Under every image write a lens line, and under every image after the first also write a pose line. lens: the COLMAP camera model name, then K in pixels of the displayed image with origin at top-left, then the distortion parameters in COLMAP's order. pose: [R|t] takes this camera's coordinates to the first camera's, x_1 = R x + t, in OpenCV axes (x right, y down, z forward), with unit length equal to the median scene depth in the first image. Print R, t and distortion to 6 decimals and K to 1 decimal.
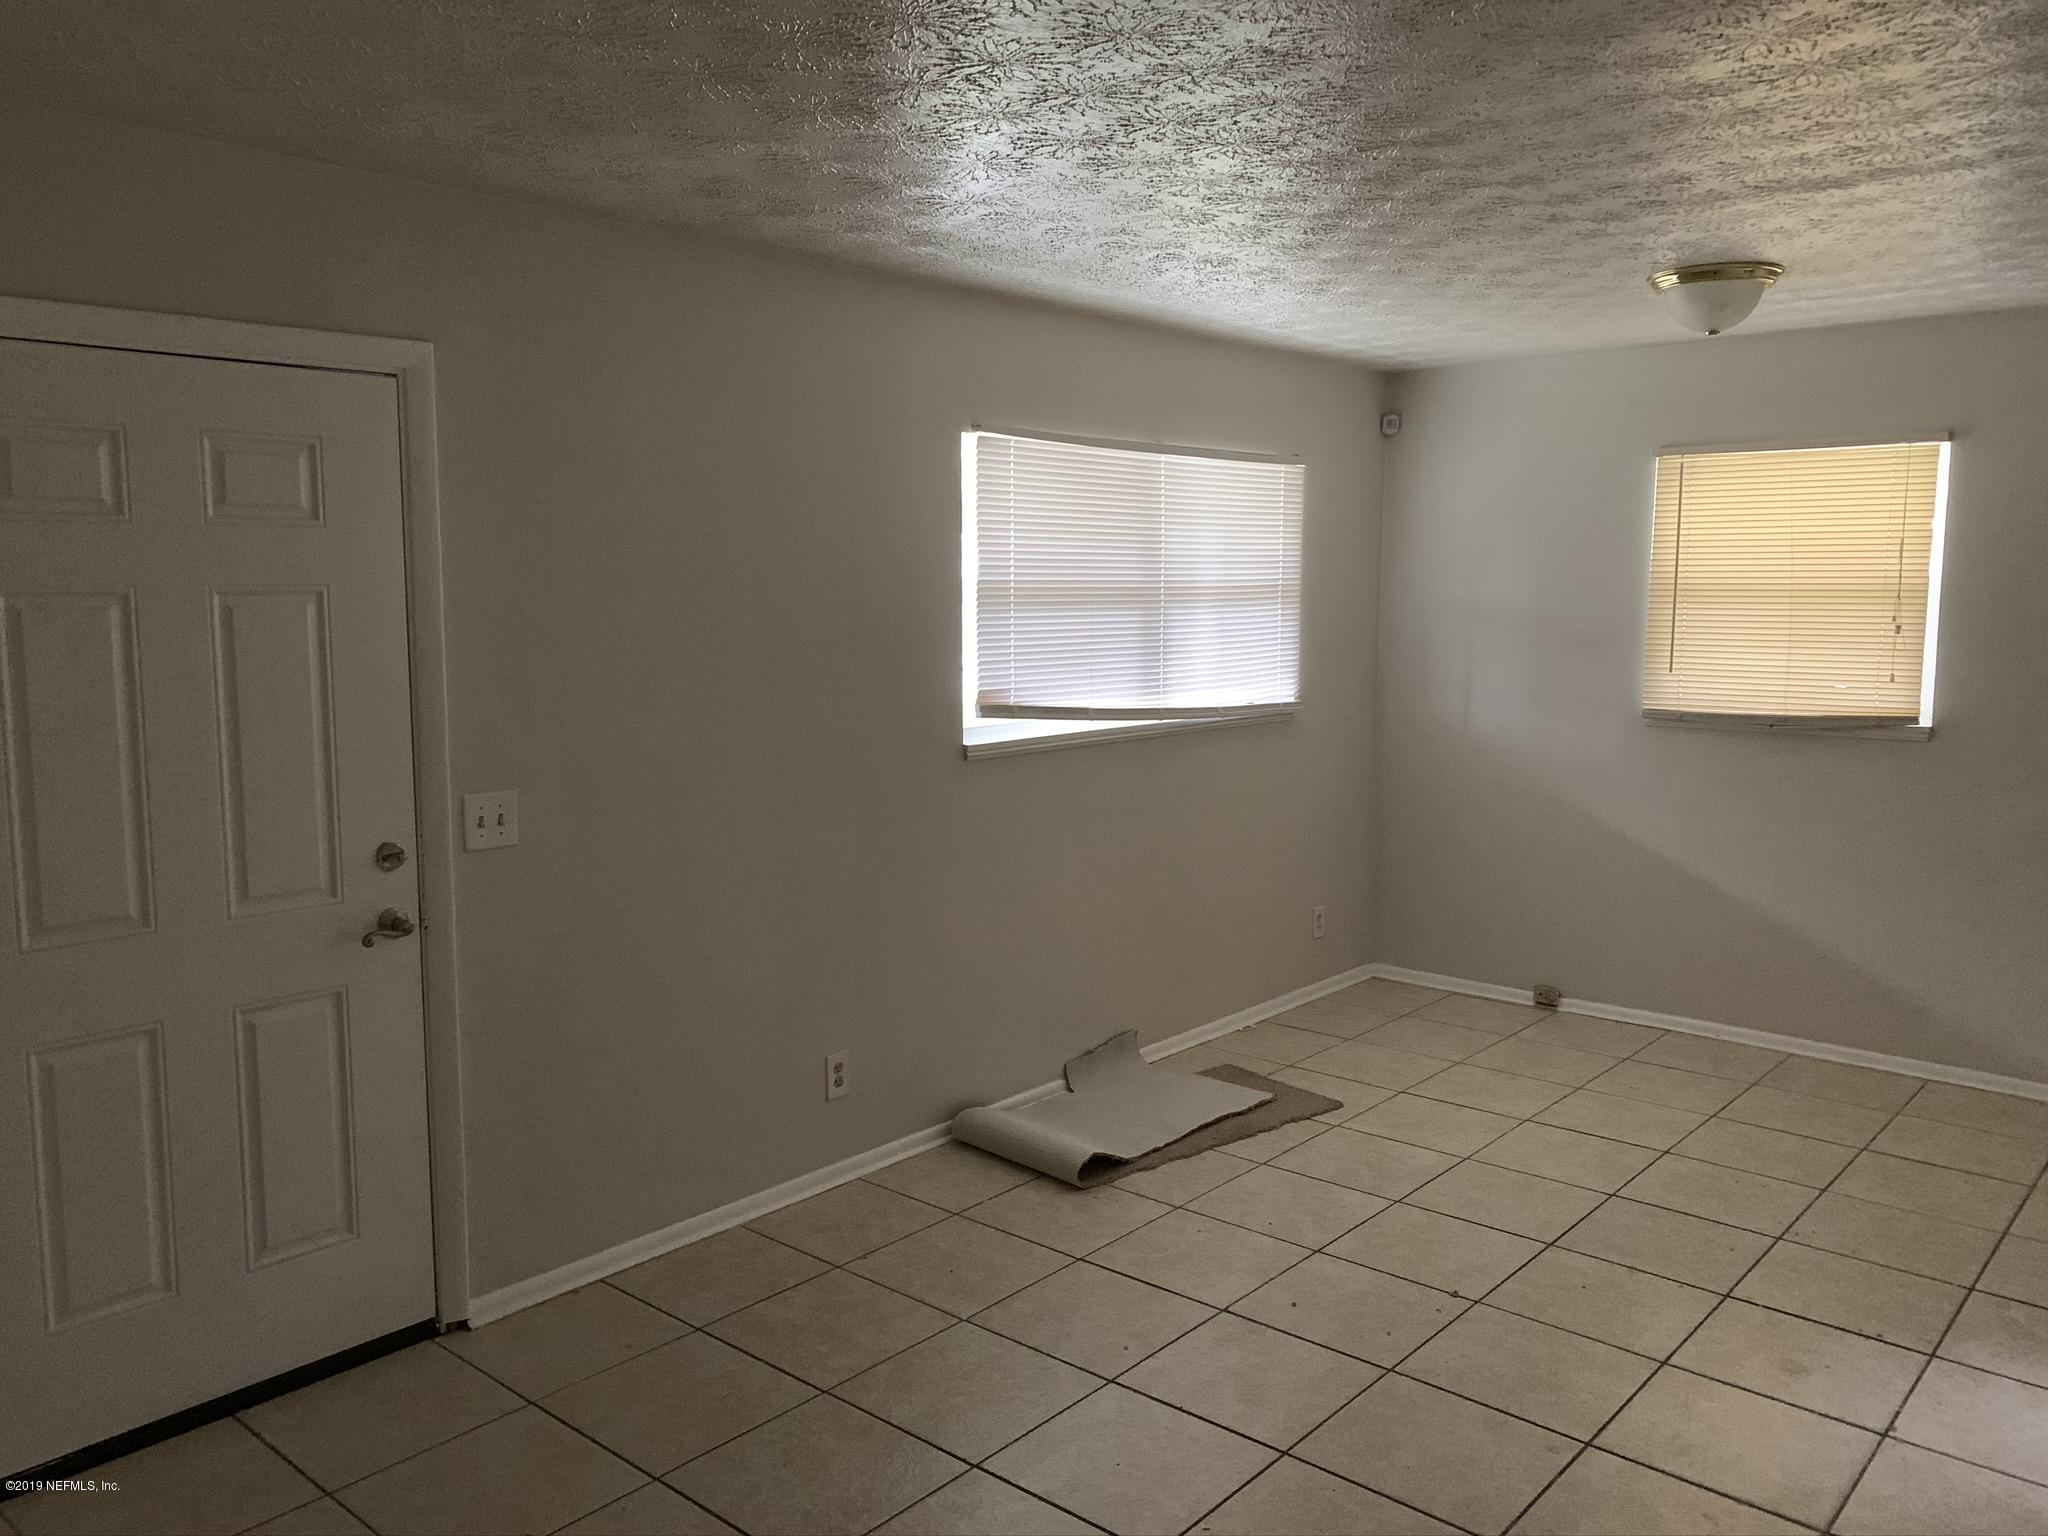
lens RADIAL K [[1573.4, 0, 999.1], [0, 1573.4, 762.0], [0, 0, 1]] dist [0.040902, -0.042682]
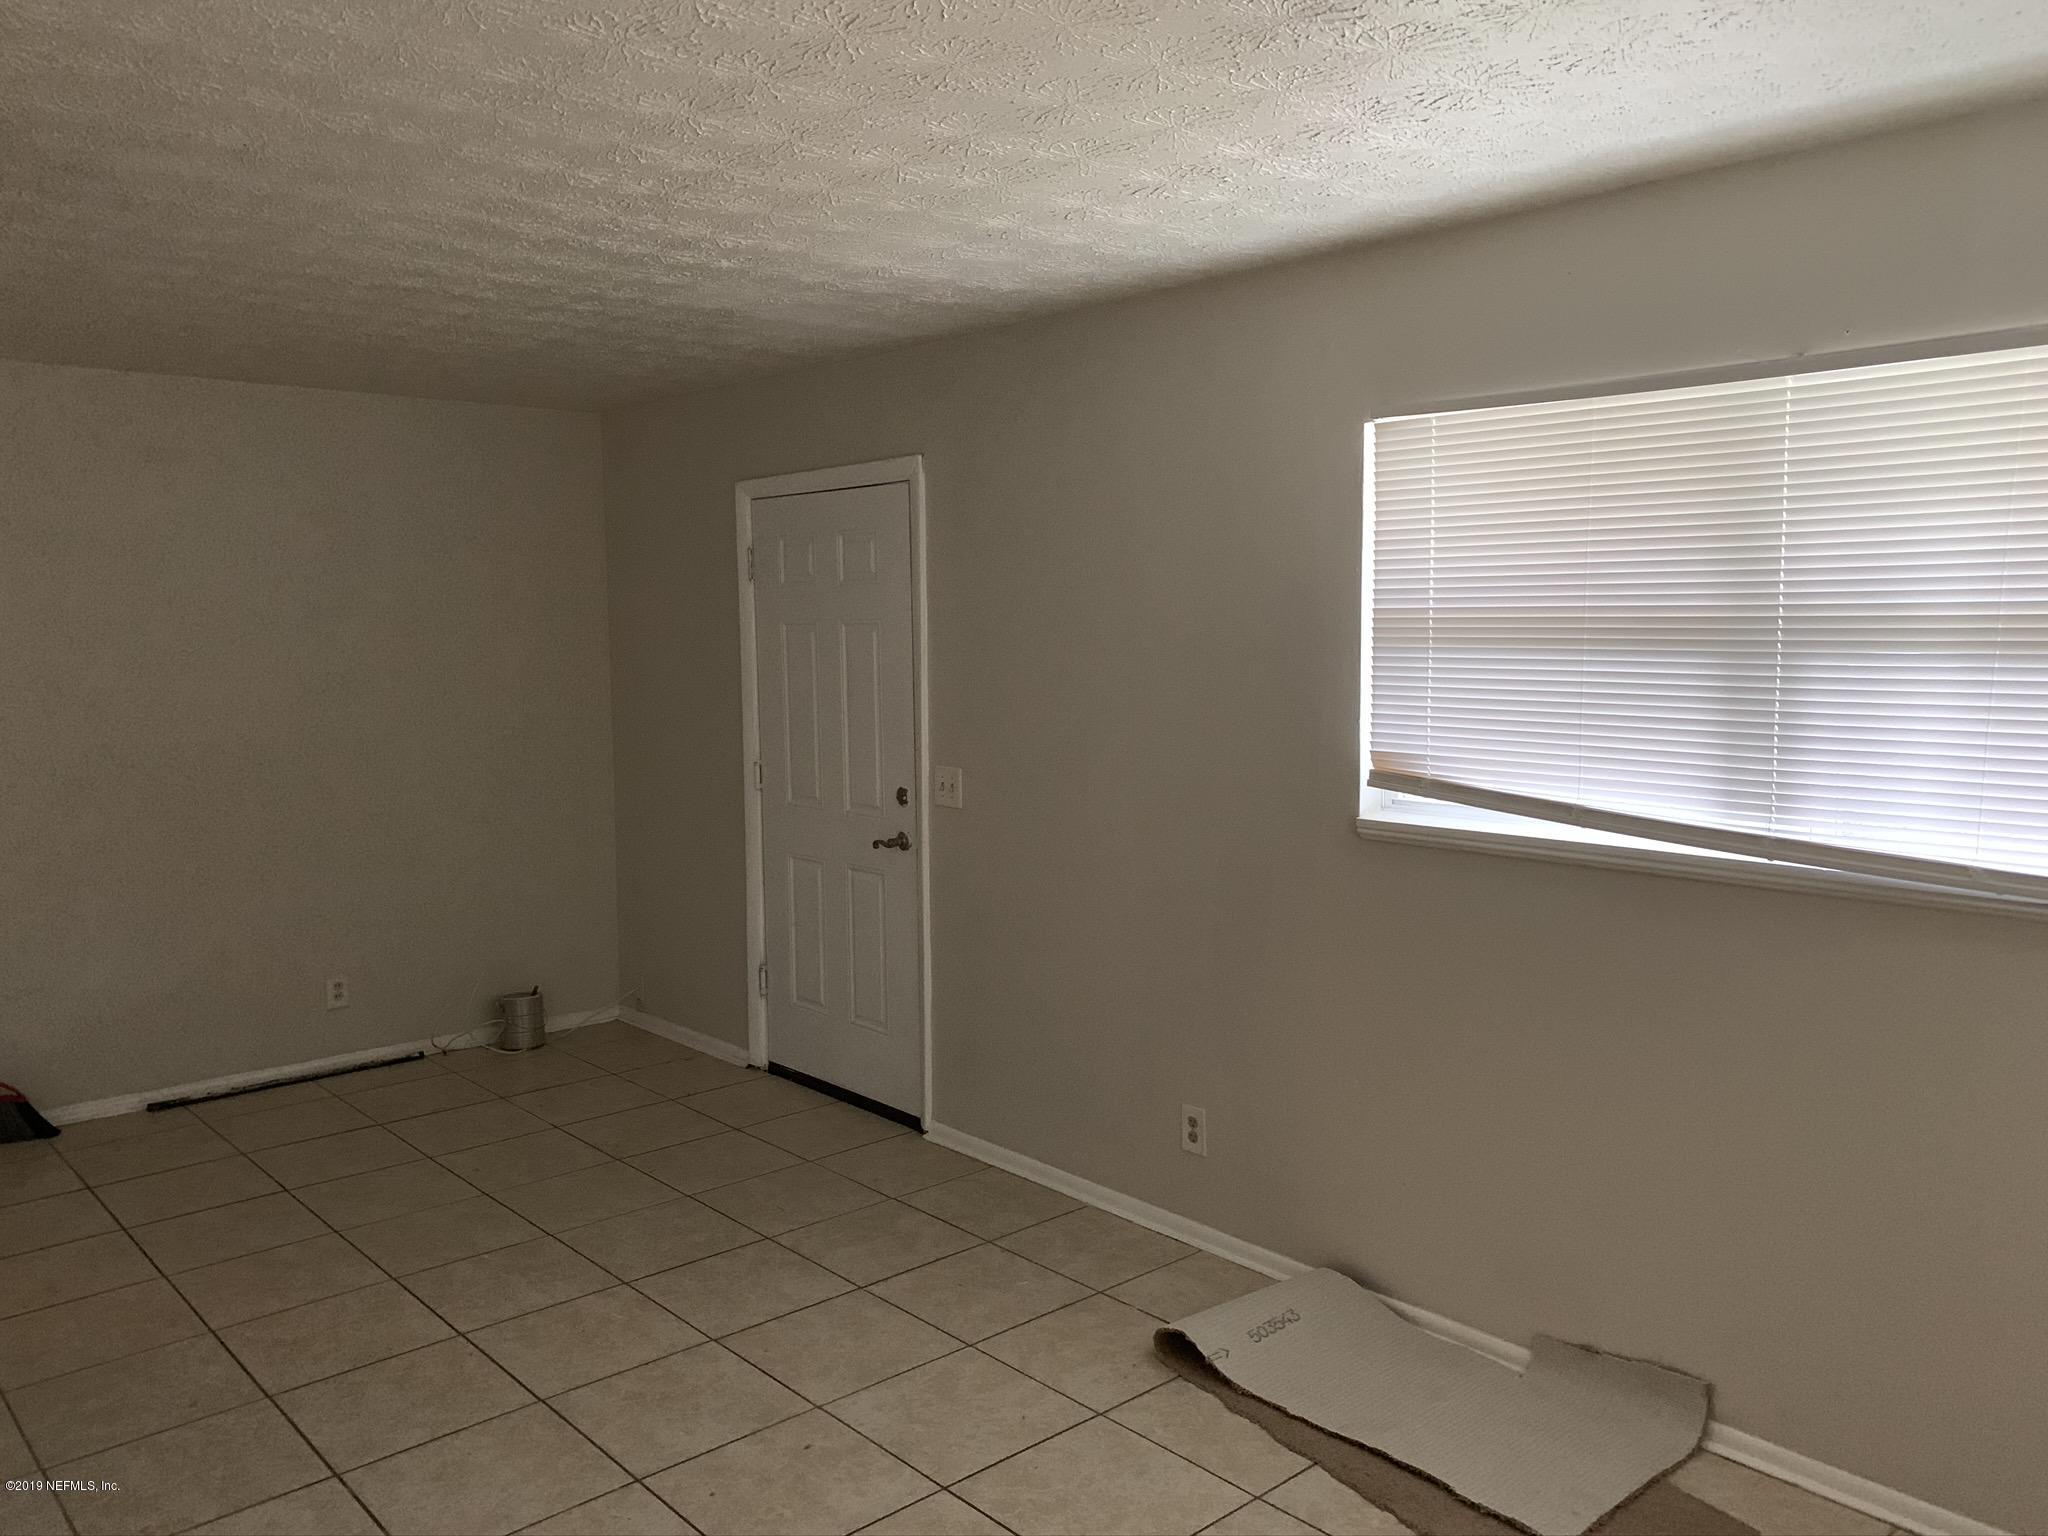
lens RADIAL K [[1573.4, 0, 999.1], [0, 1573.4, 762.0], [0, 0, 1]] dist [0.040902, -0.042682]
pose [[-0.132374, 0.093278, -0.986801, 0.782003], [-0.107207, 0.988374, 0.107808, -0.104266], [0.985385, 0.120063, -0.120835, 0.914070]]
